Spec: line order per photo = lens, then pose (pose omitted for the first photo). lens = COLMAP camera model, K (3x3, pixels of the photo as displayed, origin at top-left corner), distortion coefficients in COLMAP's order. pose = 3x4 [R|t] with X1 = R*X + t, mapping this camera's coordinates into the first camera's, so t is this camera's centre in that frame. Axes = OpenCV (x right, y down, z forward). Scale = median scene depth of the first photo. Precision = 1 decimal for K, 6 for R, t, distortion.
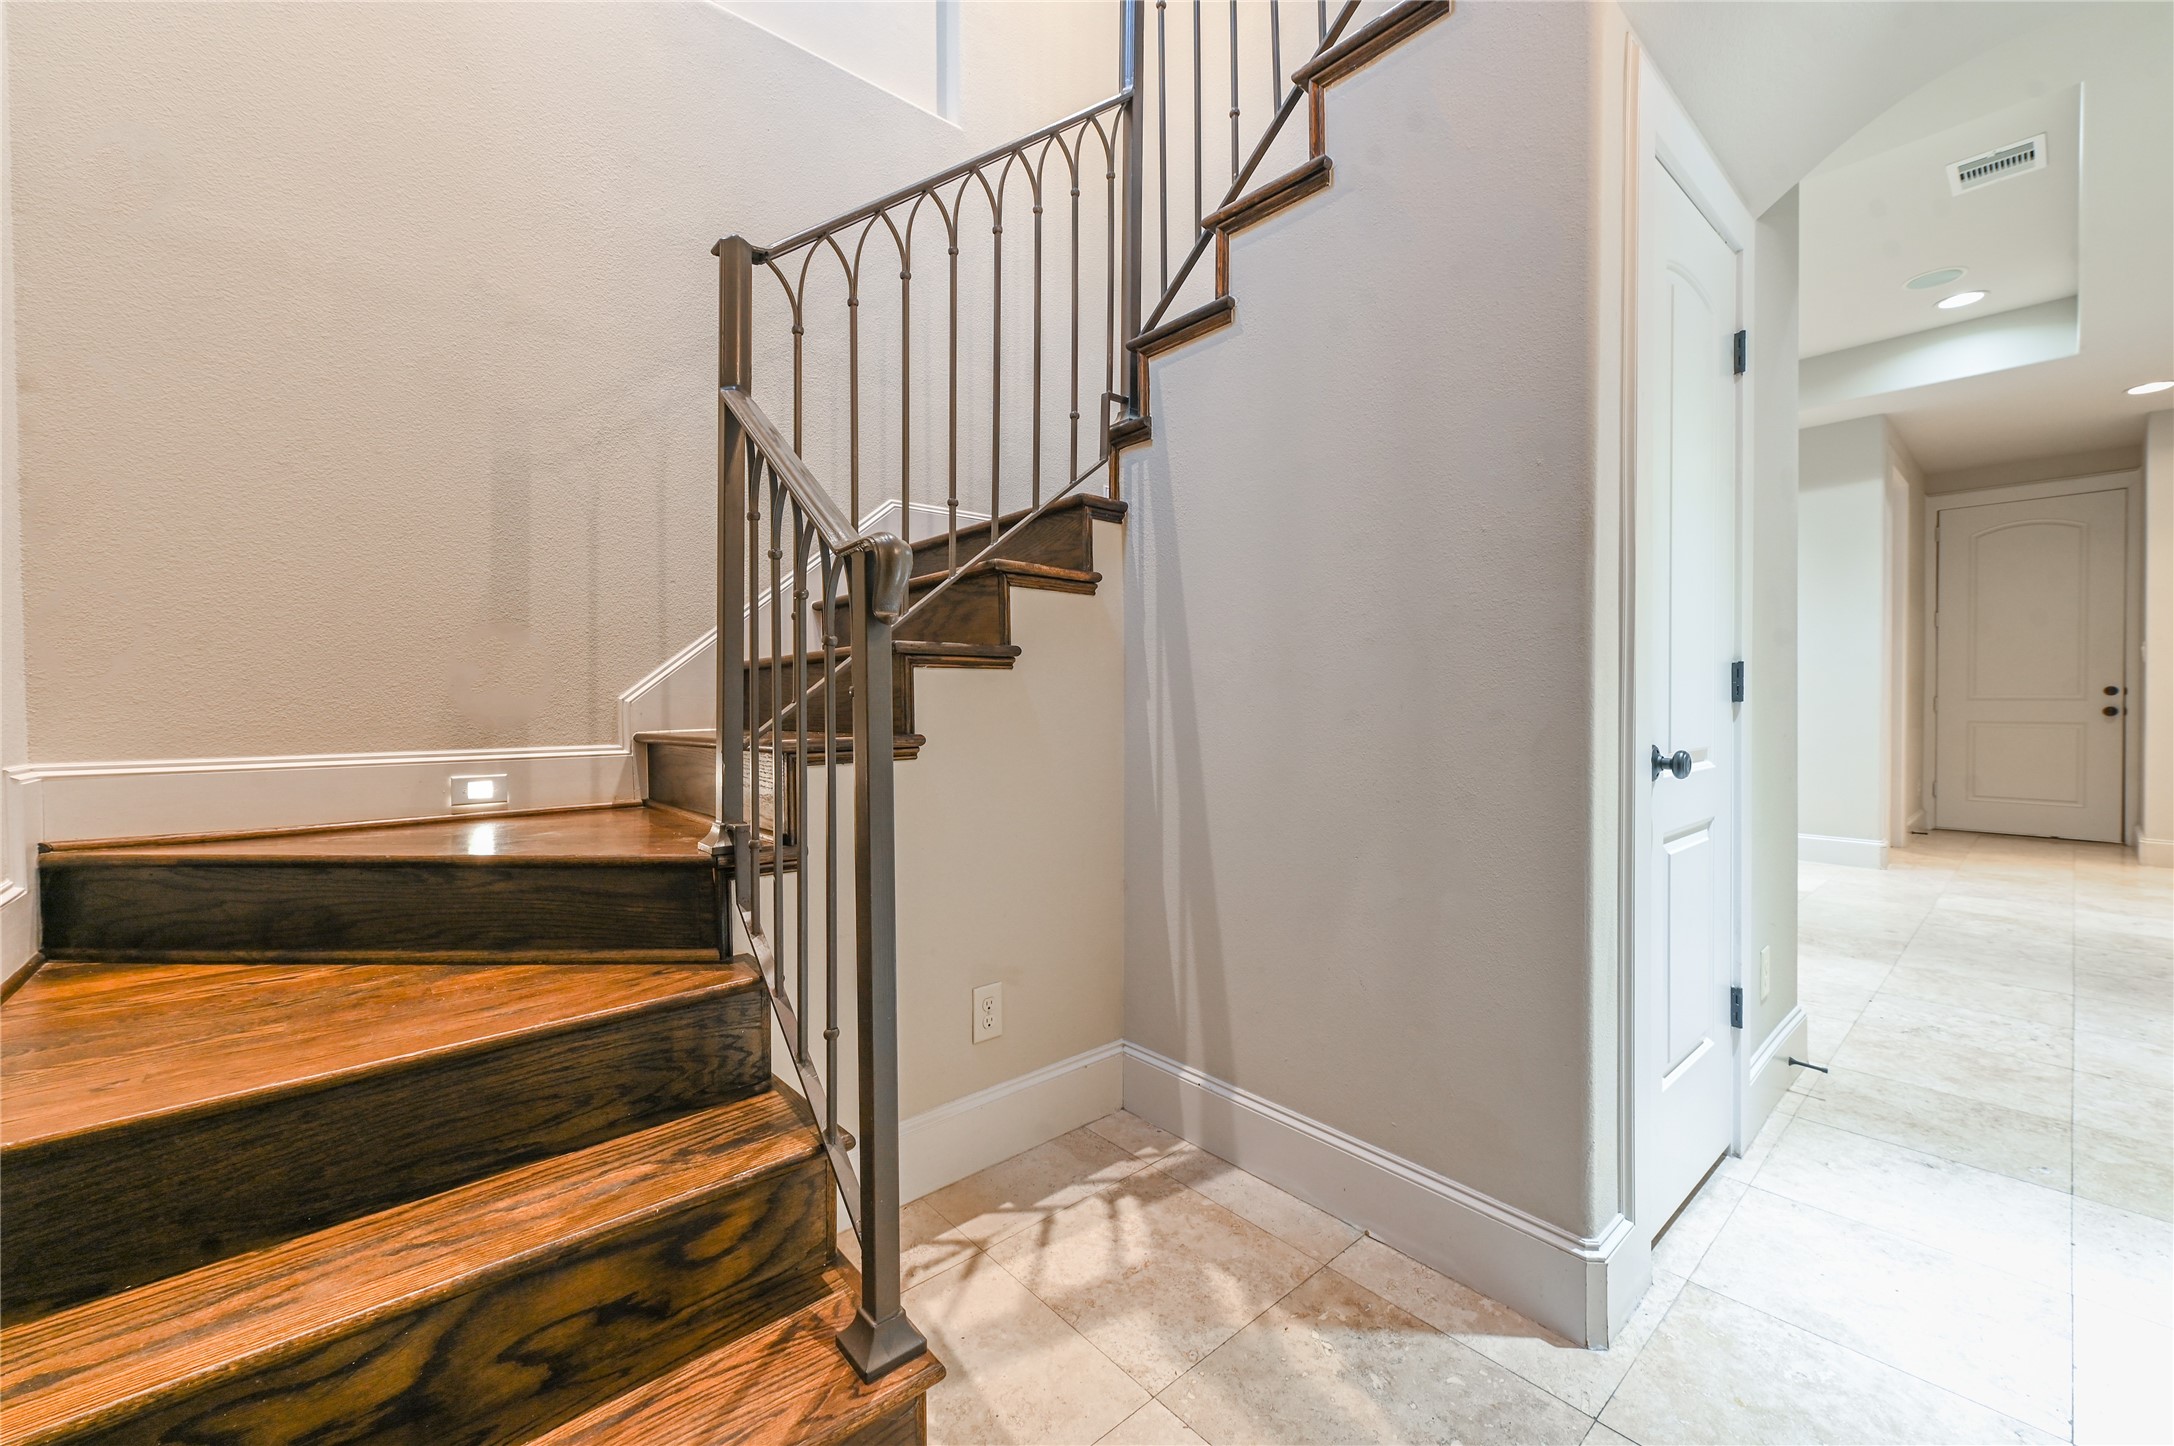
lens RADIAL K [[871.6, 0, 1086.2], [0, 871.6, 712.1], [0, 0, 1]] dist [-0.001859, -0.000724]
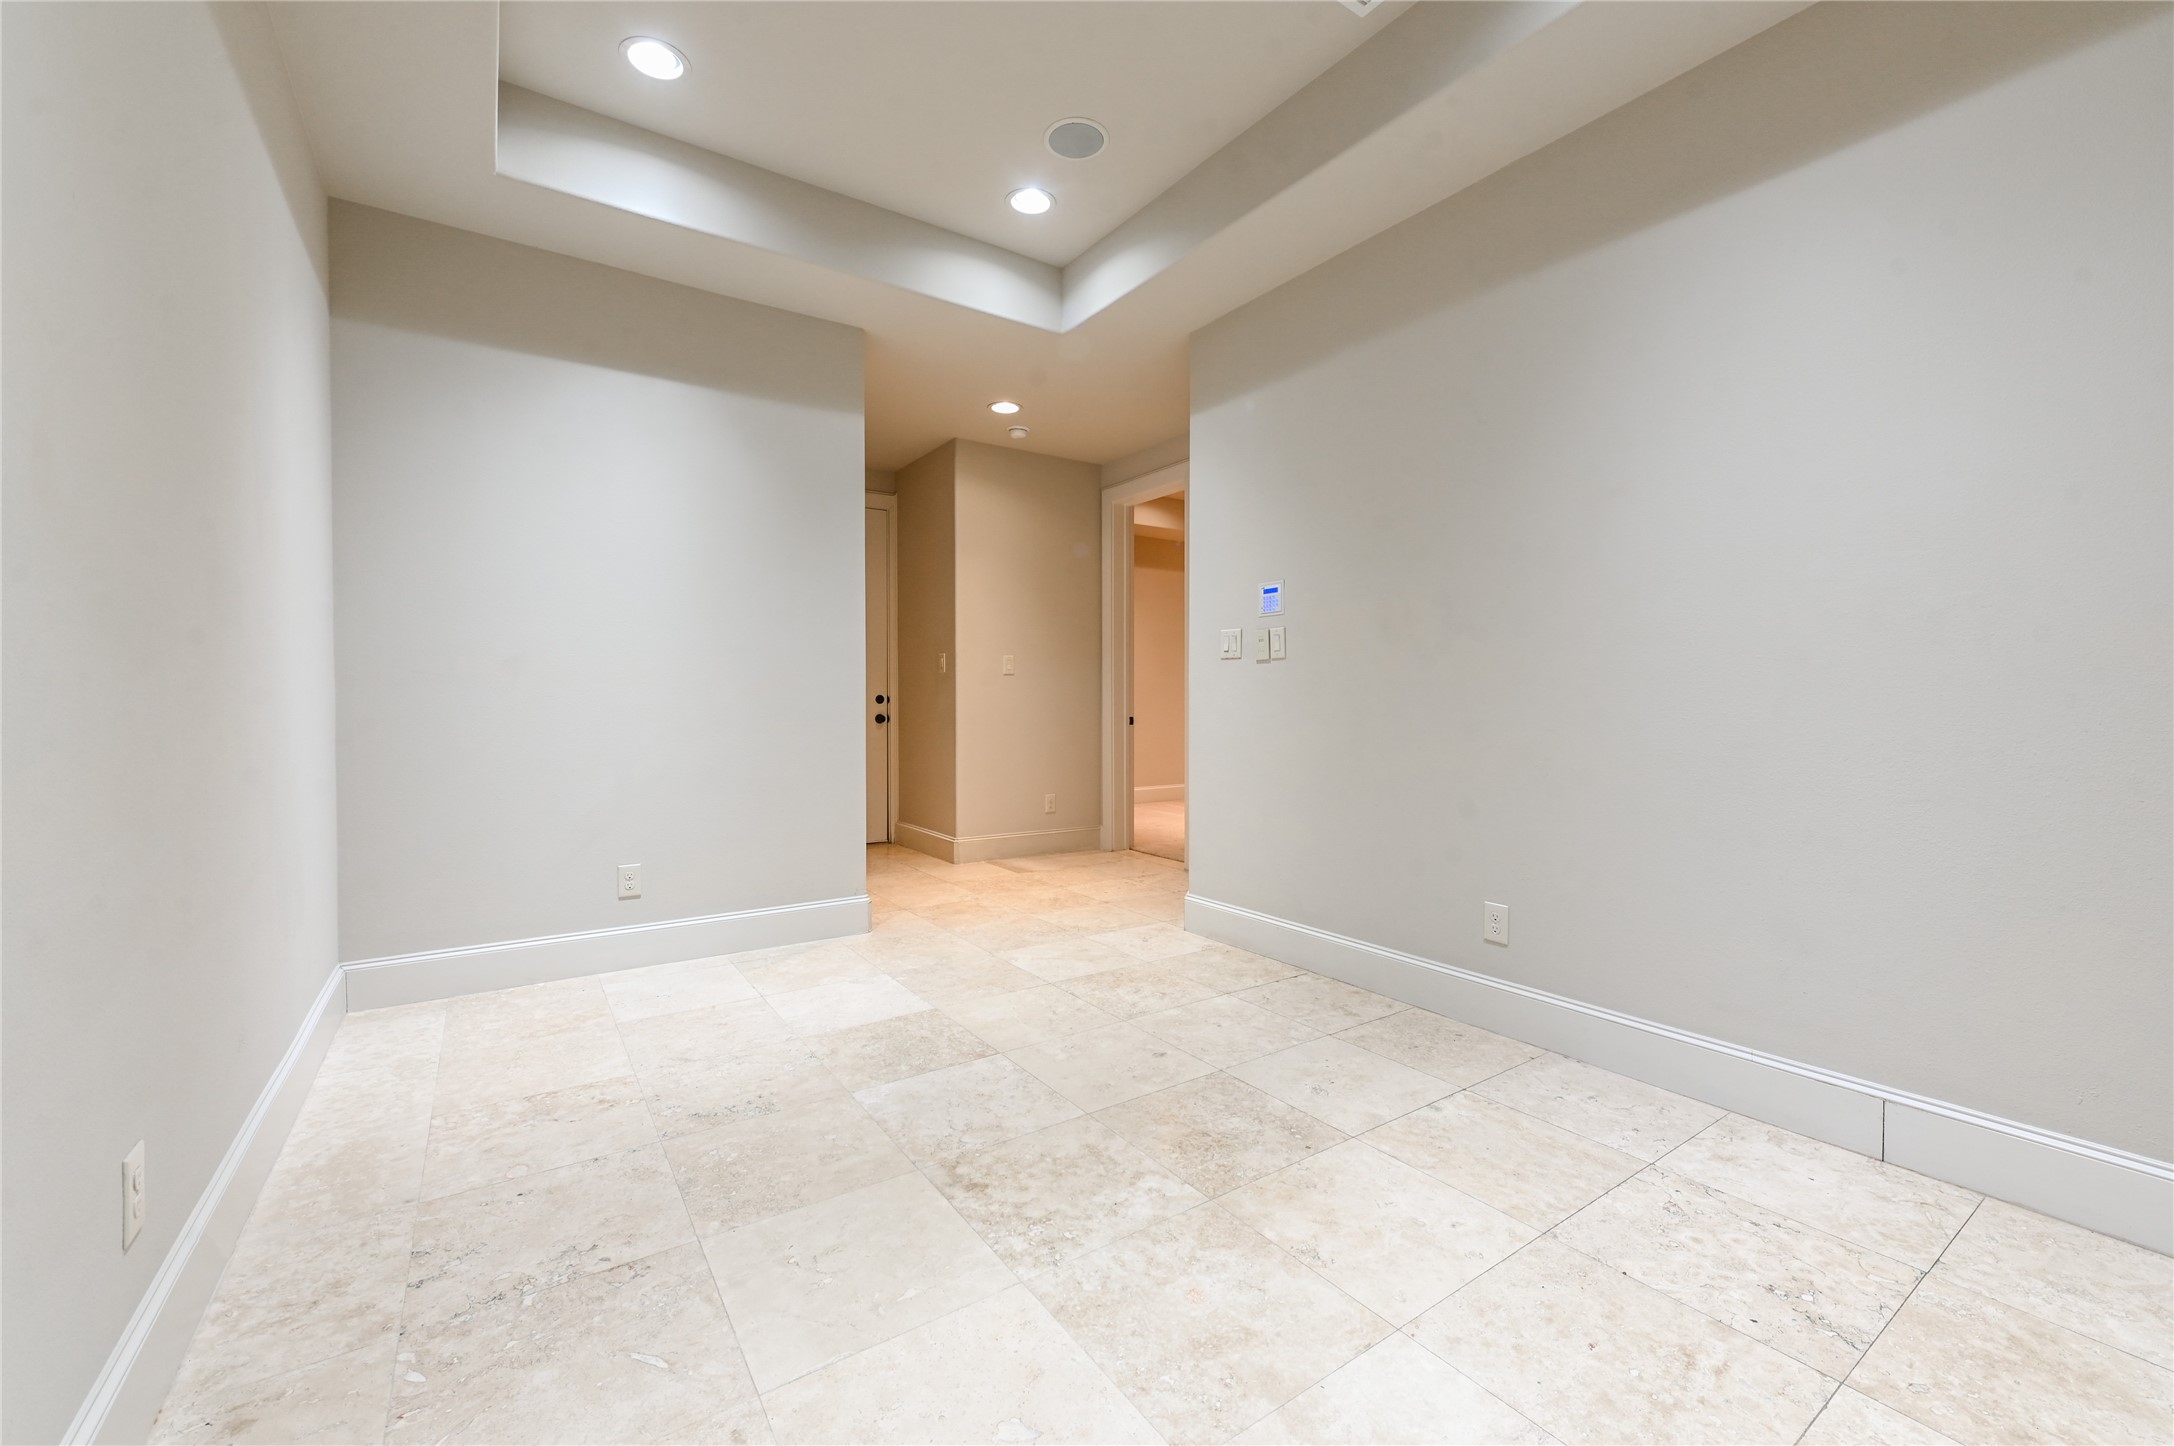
lens RADIAL K [[871.6, 0, 1087.7], [0, 871.6, 722.8], [0, 0, 1]] dist [-0.001859, -0.000724]
pose [[0.129328, -0.017685, 0.991444, 0.163403], [0.011575, 0.999800, 0.016324, -0.010279], [-0.991534, 0.009365, 0.129507, 0.621393]]
